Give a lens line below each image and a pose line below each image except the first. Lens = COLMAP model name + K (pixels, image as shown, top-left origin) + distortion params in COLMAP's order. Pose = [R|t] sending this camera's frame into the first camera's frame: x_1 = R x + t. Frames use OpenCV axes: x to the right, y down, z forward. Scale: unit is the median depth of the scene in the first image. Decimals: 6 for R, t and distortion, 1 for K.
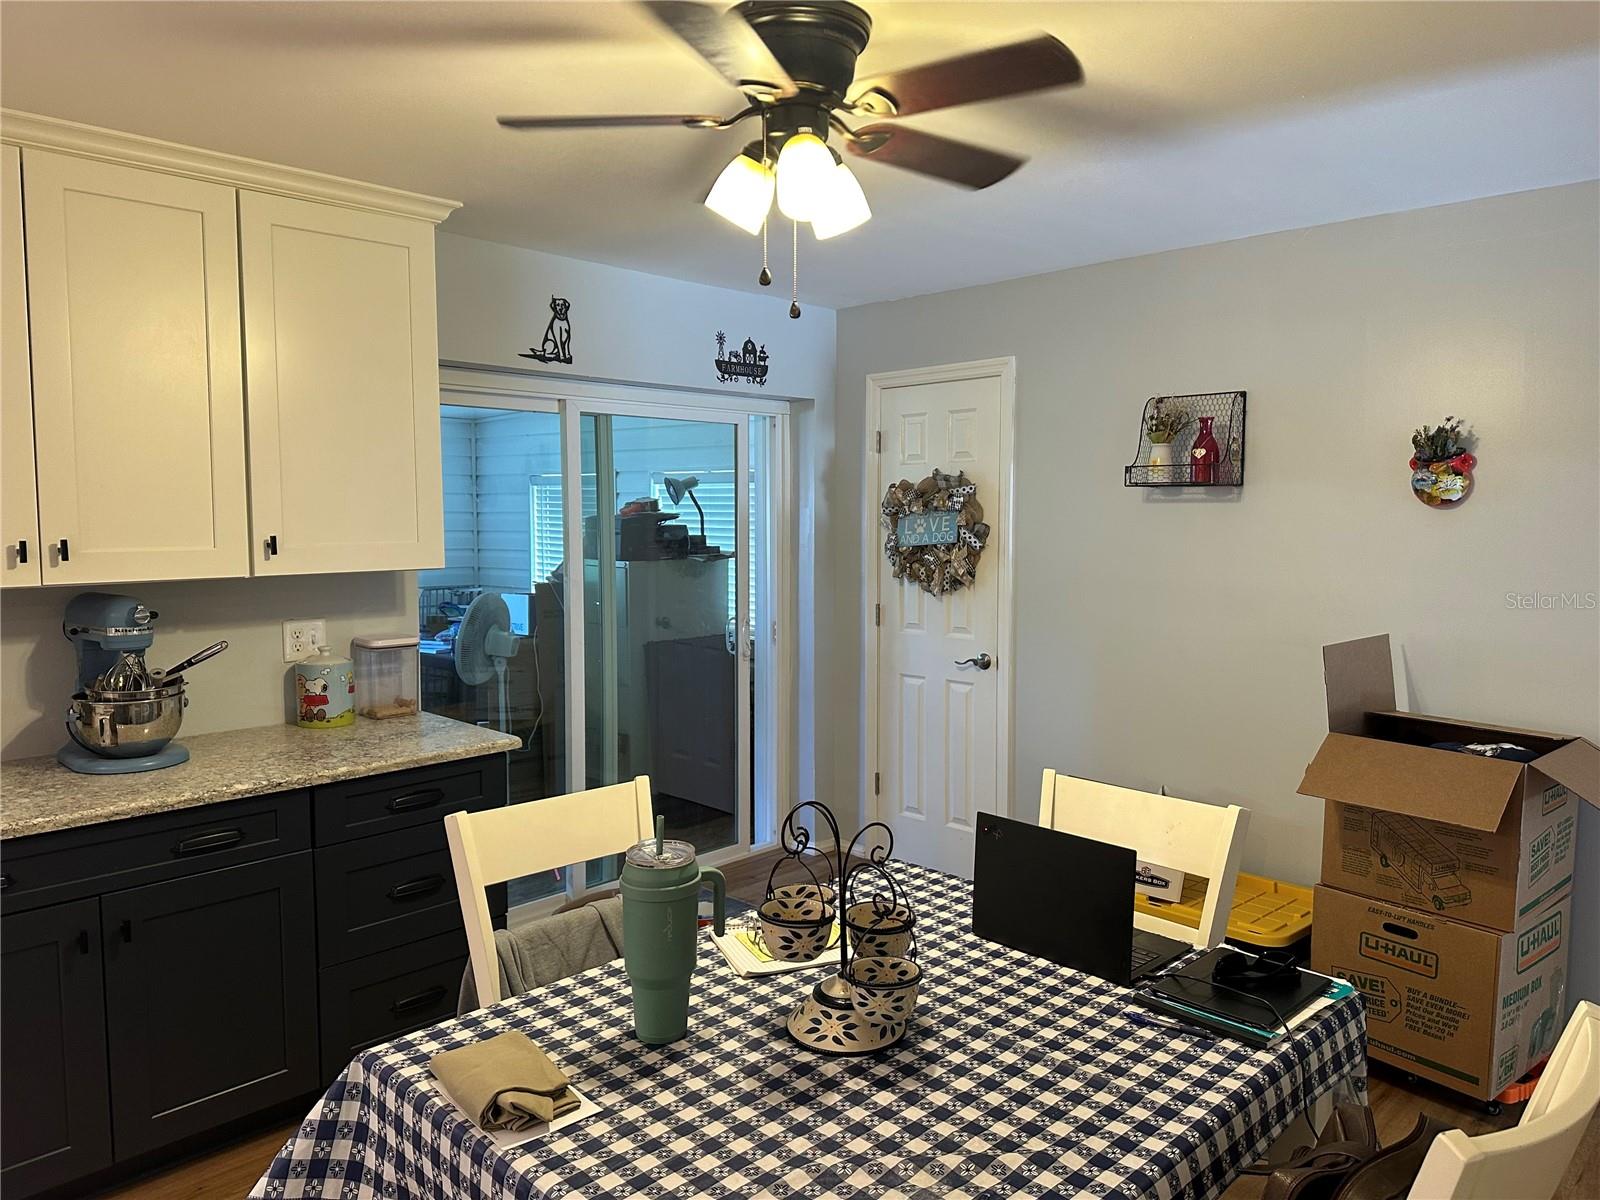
lens RADIAL K [[1113.6, 0, 798.6], [0, 1113.6, 600.7], [0, 0, 1]] dist [0.059443, -0.088669]
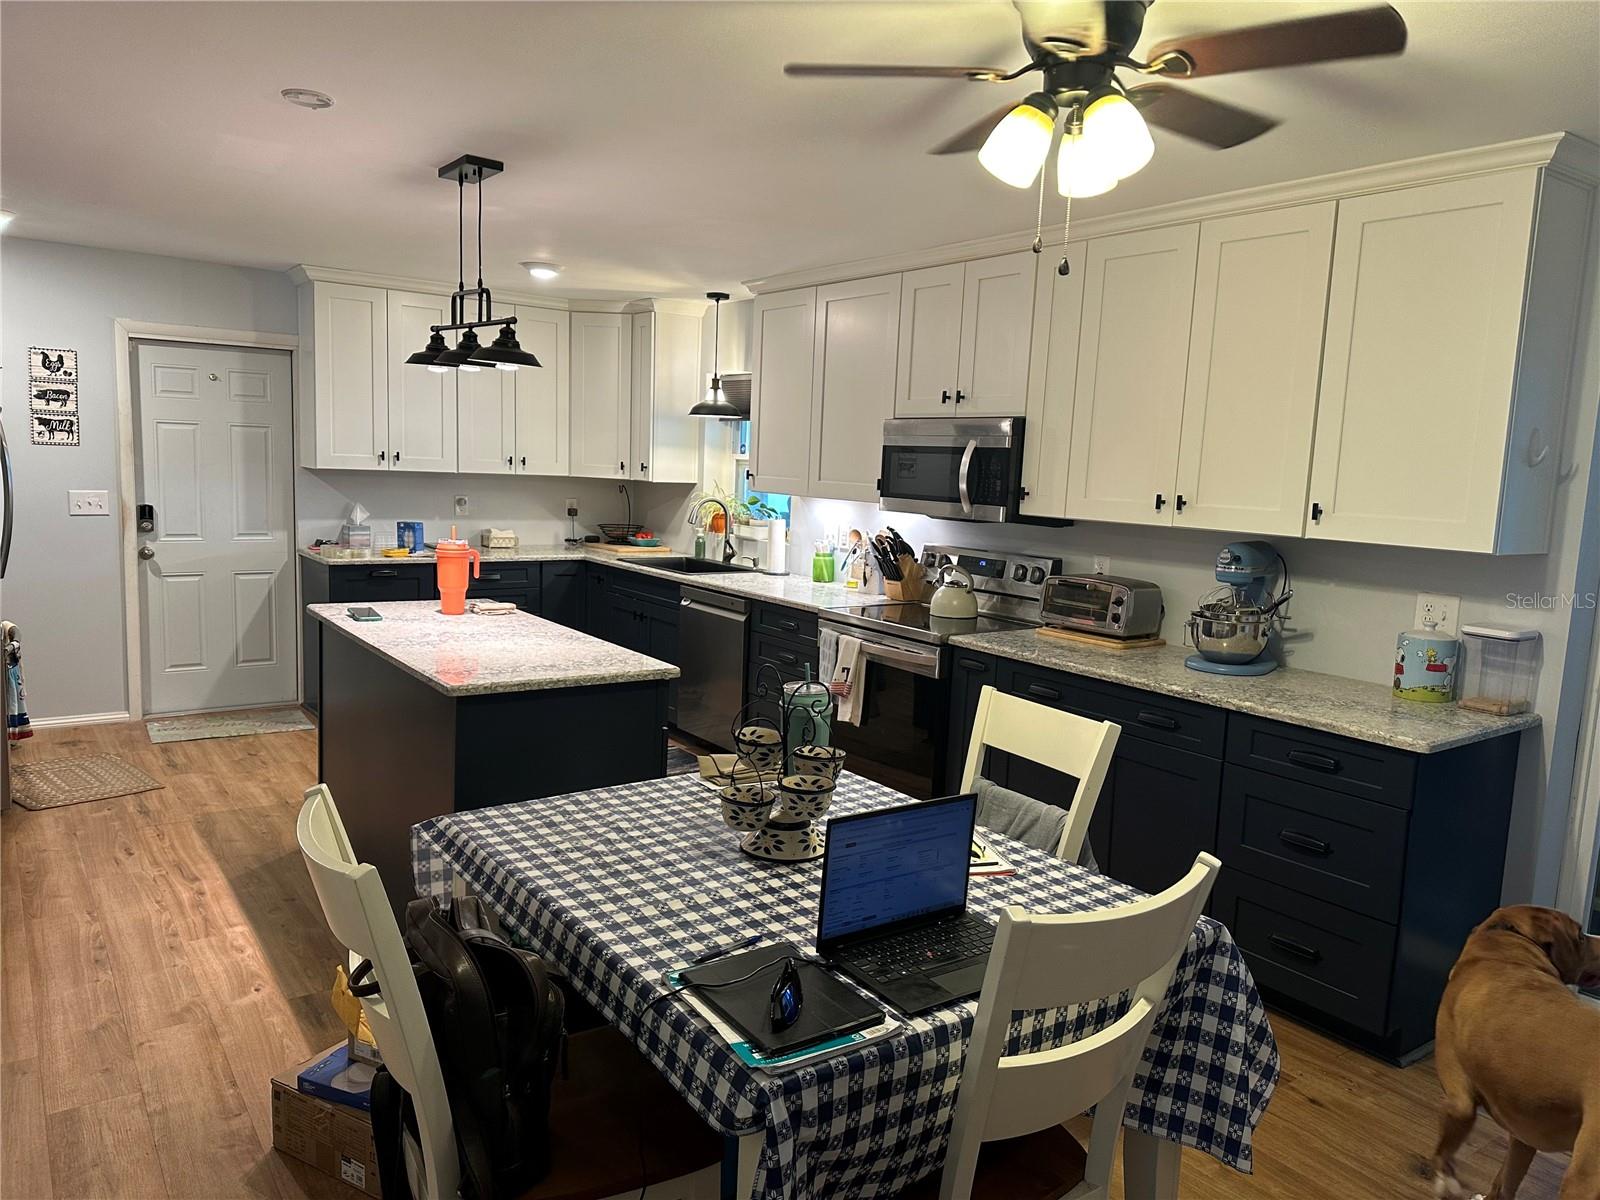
lens RADIAL K [[1113.6, 0, 798.6], [0, 1113.6, 600.7], [0, 0, 1]] dist [0.059443, -0.088669]
pose [[-0.187721, 0.110670, -0.975968, 1.213084], [-0.119536, 0.983672, 0.134536, -0.082304], [0.974921, 0.141918, -0.171427, 1.119913]]
